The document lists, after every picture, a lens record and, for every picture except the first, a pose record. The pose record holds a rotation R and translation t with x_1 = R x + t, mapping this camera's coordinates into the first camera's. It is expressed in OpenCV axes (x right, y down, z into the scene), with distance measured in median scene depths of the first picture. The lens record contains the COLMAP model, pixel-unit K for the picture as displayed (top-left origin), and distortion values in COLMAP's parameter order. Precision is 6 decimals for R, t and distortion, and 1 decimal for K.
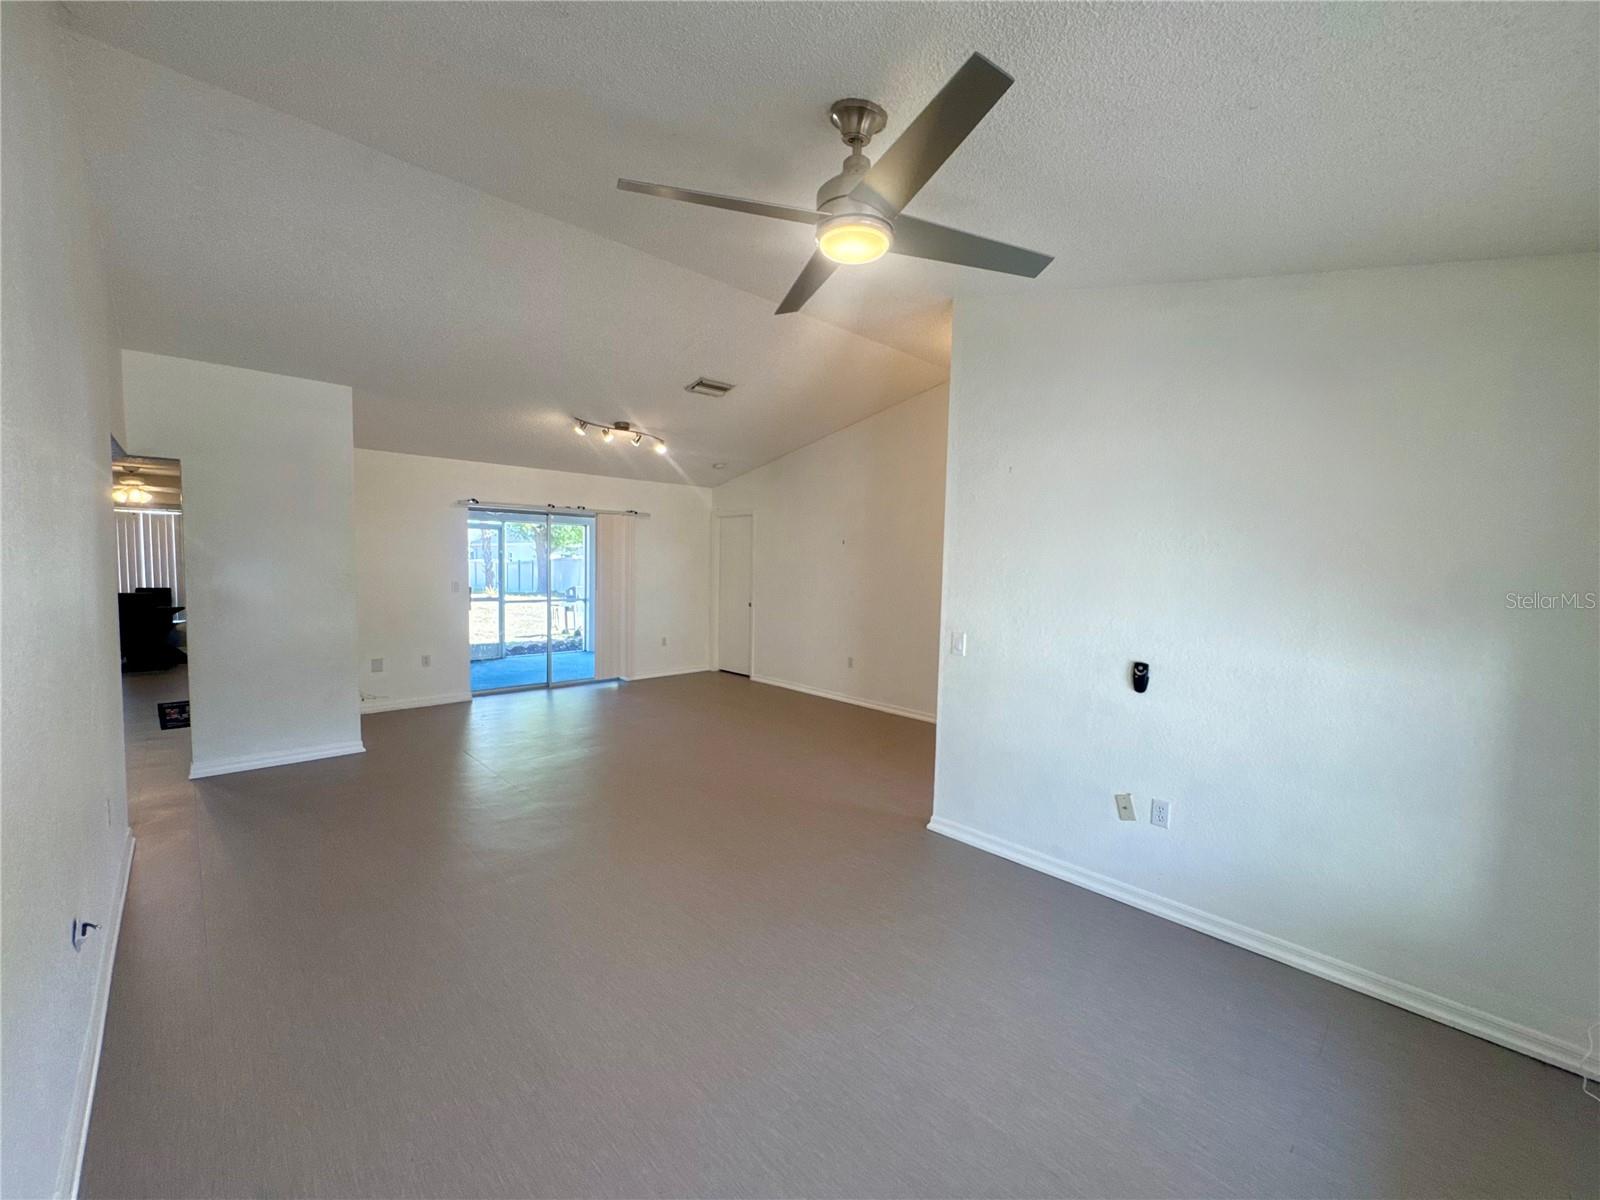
lens RADIAL K [[645.8, 0, 797.7], [0, 645.8, 602.9], [0, 0, 1]] dist [-0.000230, 0.000107]
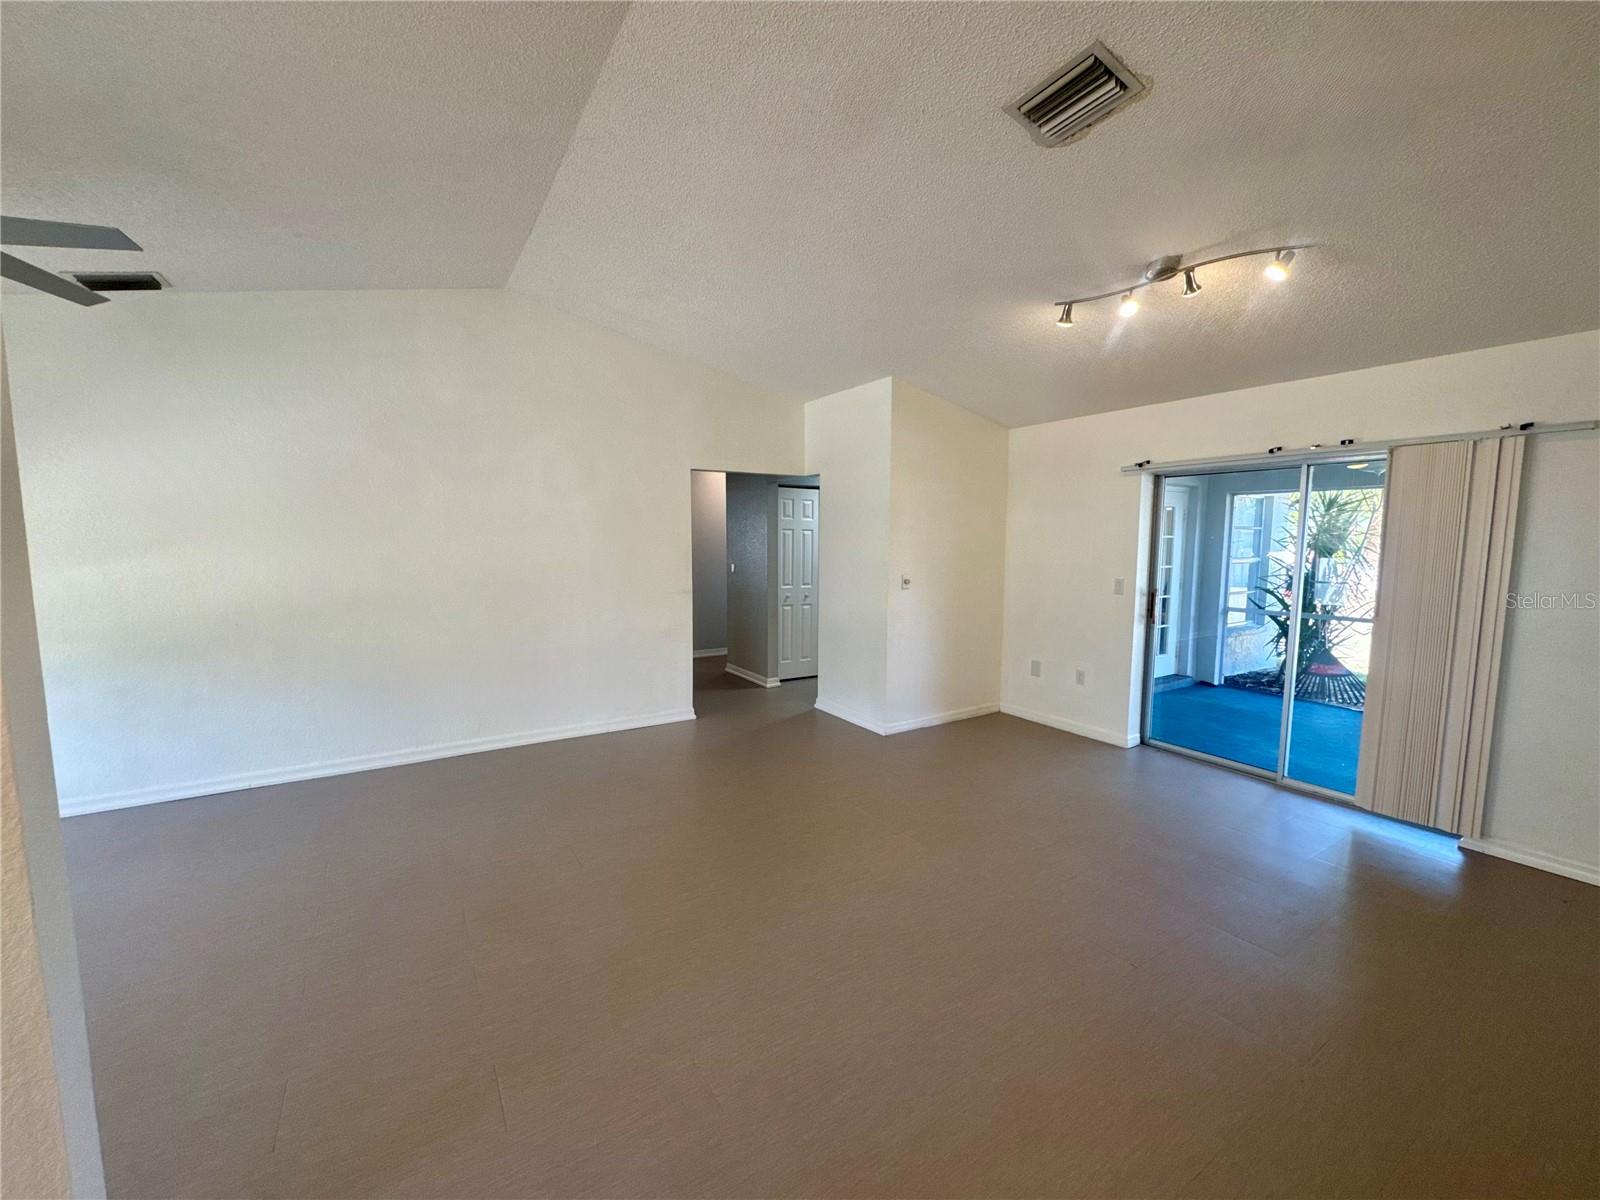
lens RADIAL K [[645.8, 0, 797.7], [0, 645.8, 602.9], [0, 0, 1]] dist [-0.000230, 0.000107]
pose [[-0.197492, 0.079716, -0.977058, 0.257674], [-0.071732, 0.992841, 0.095503, -0.051315], [0.977677, 0.088947, -0.190360, 0.804027]]
